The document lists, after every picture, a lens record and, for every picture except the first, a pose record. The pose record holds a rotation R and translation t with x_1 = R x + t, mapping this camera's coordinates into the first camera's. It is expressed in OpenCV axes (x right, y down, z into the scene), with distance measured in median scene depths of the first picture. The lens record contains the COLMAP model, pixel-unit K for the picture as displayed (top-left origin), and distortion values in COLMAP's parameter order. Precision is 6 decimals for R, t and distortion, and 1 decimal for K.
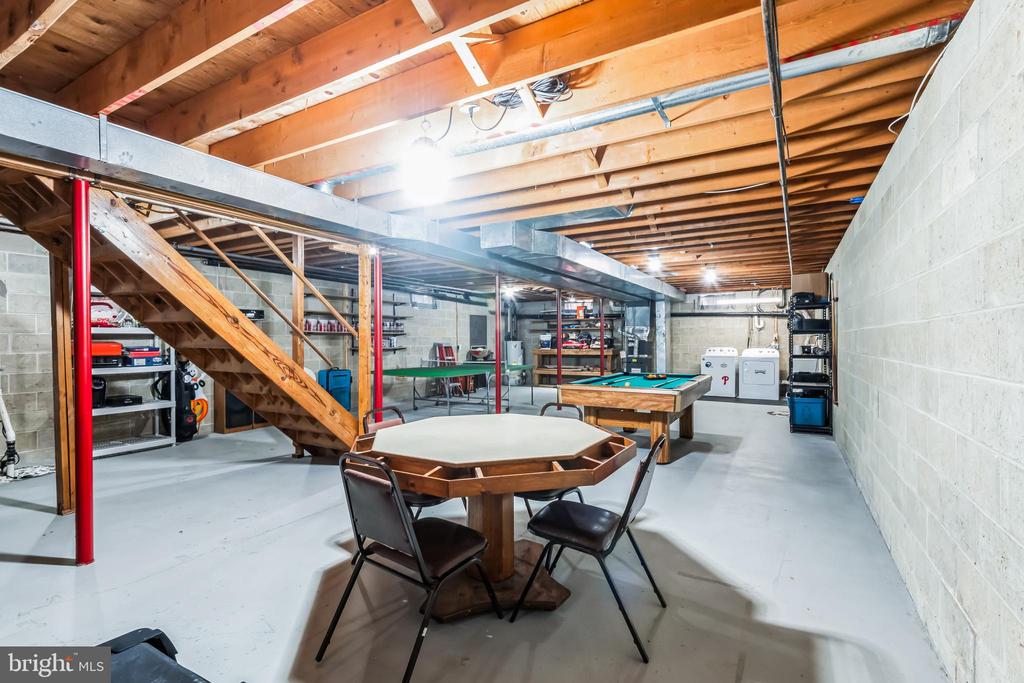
lens RADIAL K [[476.4, 0, 511.6], [0, 476.4, 343.3], [0, 0, 1]] dist [0.017200, -0.004599]
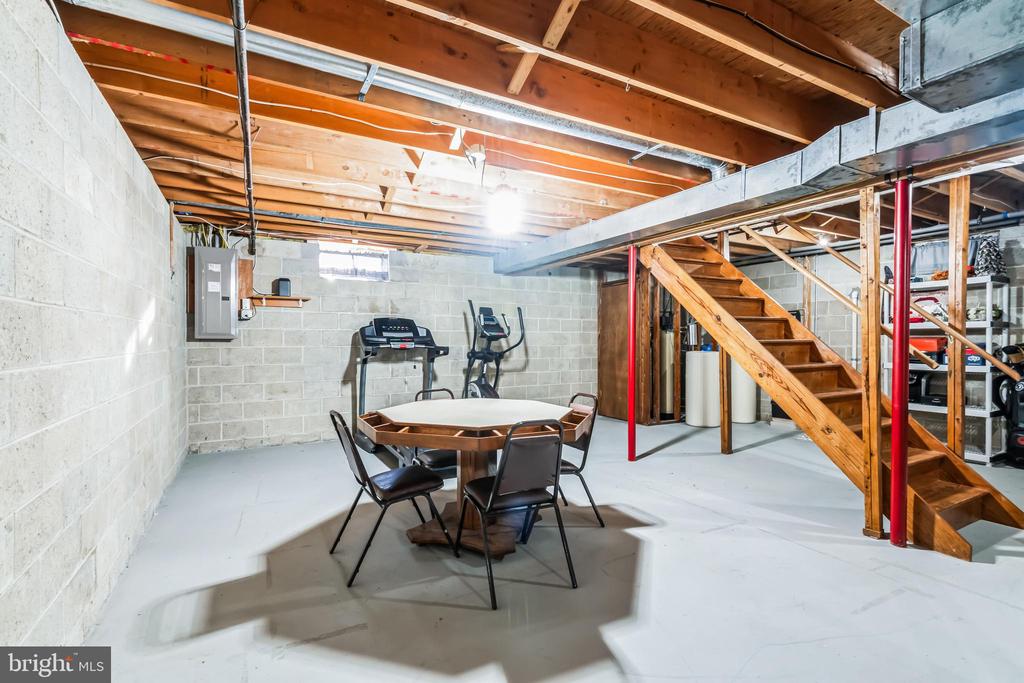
lens RADIAL K [[476.4, 0, 513.2], [0, 476.4, 340.4], [0, 0, 1]] dist [0.017200, -0.004599]
pose [[-0.510978, 0.006726, -0.859568, 0.889678], [-0.006218, 0.999914, 0.011520, -0.006295], [0.859571, 0.011232, -0.510892, 1.581678]]
